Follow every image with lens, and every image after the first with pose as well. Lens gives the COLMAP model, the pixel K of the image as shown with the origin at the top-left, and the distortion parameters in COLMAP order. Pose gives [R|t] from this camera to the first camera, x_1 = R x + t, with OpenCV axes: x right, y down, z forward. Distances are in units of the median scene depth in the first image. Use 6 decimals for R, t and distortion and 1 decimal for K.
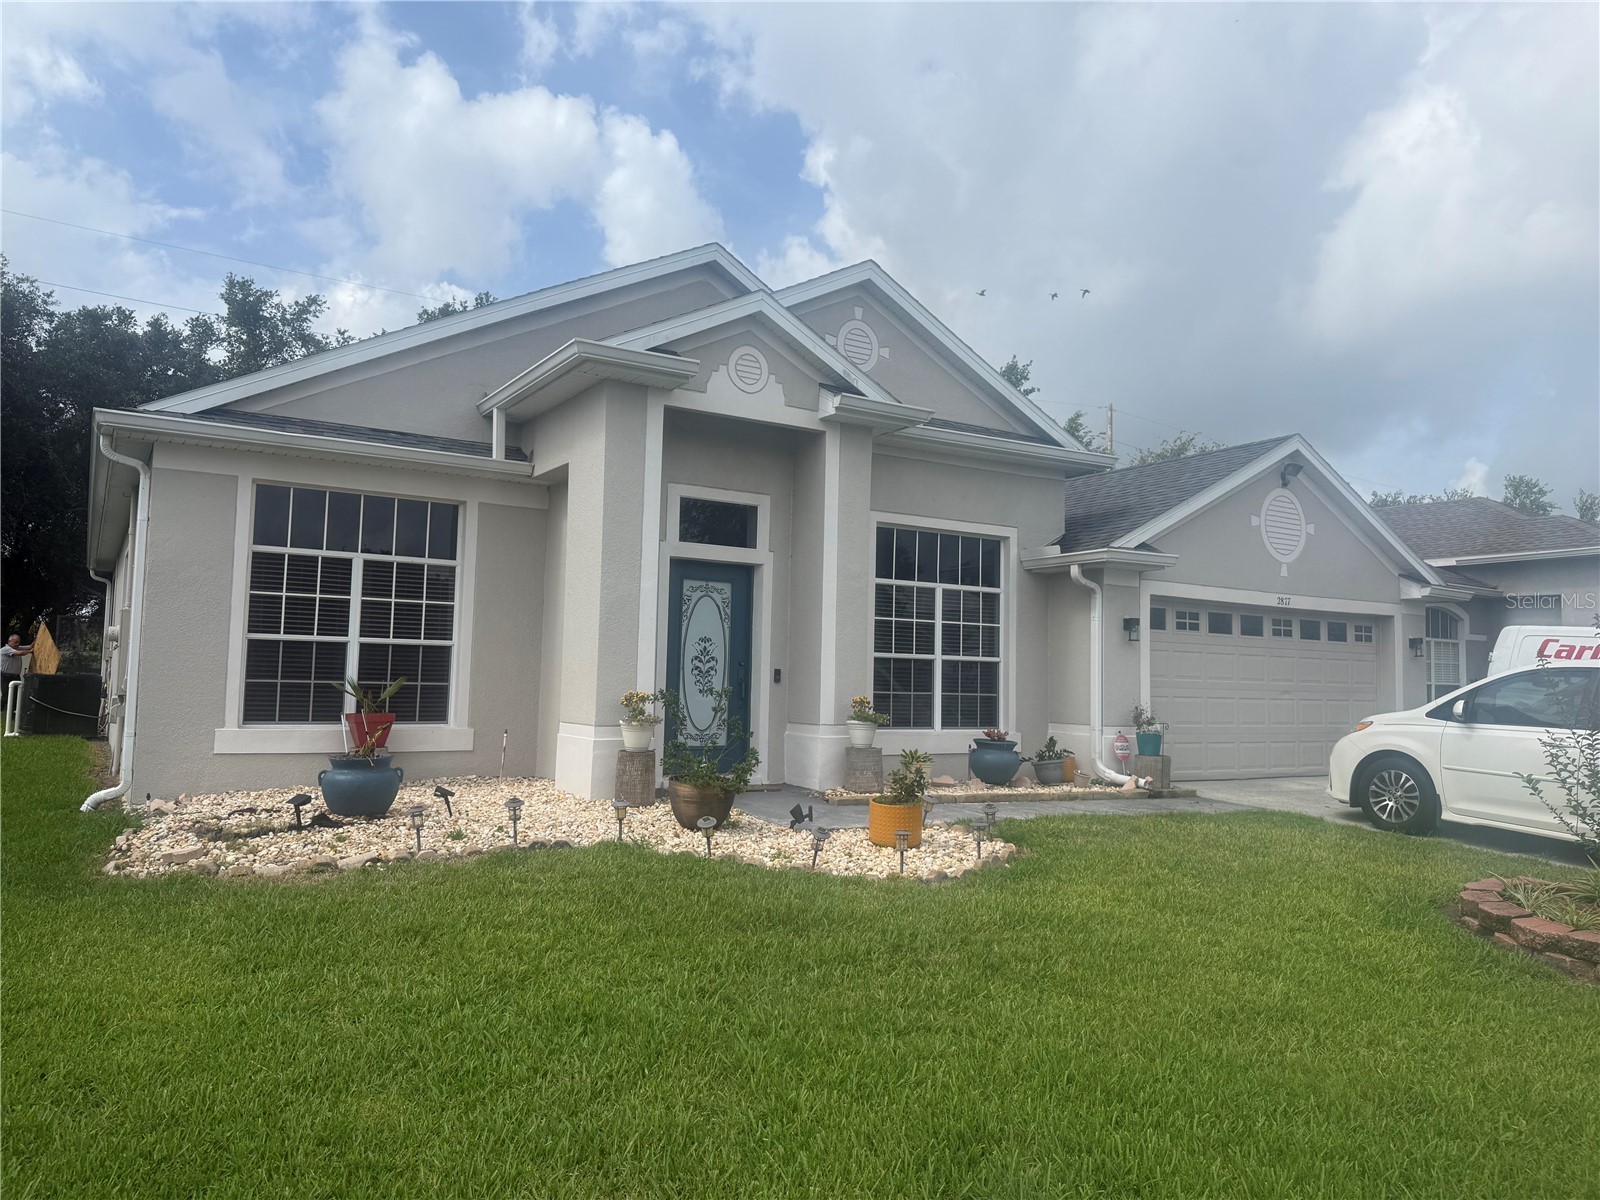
lens RADIAL K [[1112.6, 0, 800.0], [0, 1112.6, 600.0], [0, 0, 1]] dist [0.178899, -0.436674]
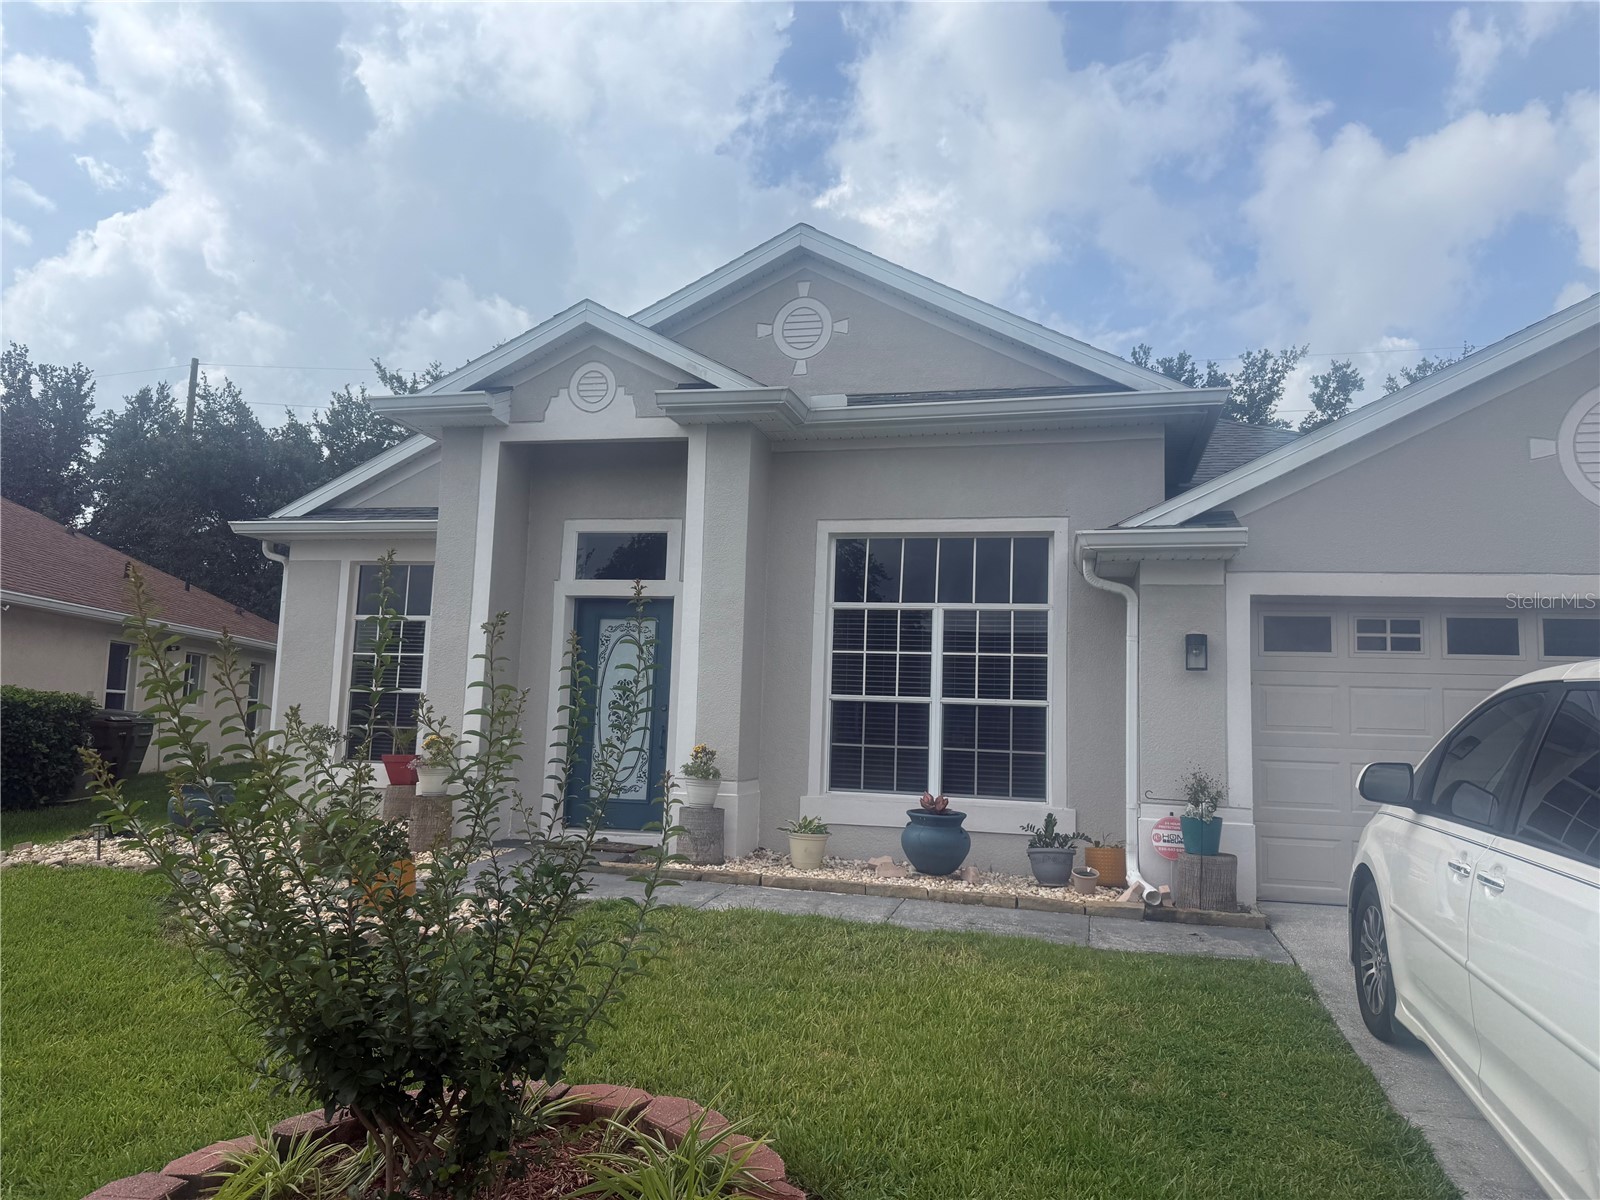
lens RADIAL K [[1112.6, 0, 800.0], [0, 1112.6, 600.0], [0, 0, 1]] dist [0.178899, -0.436674]
pose [[0.703600, -0.078748, -0.706220, 0.598776], [0.034685, 0.996462, -0.076555, 0.038286], [0.709750, 0.029369, 0.703842, 0.397855]]
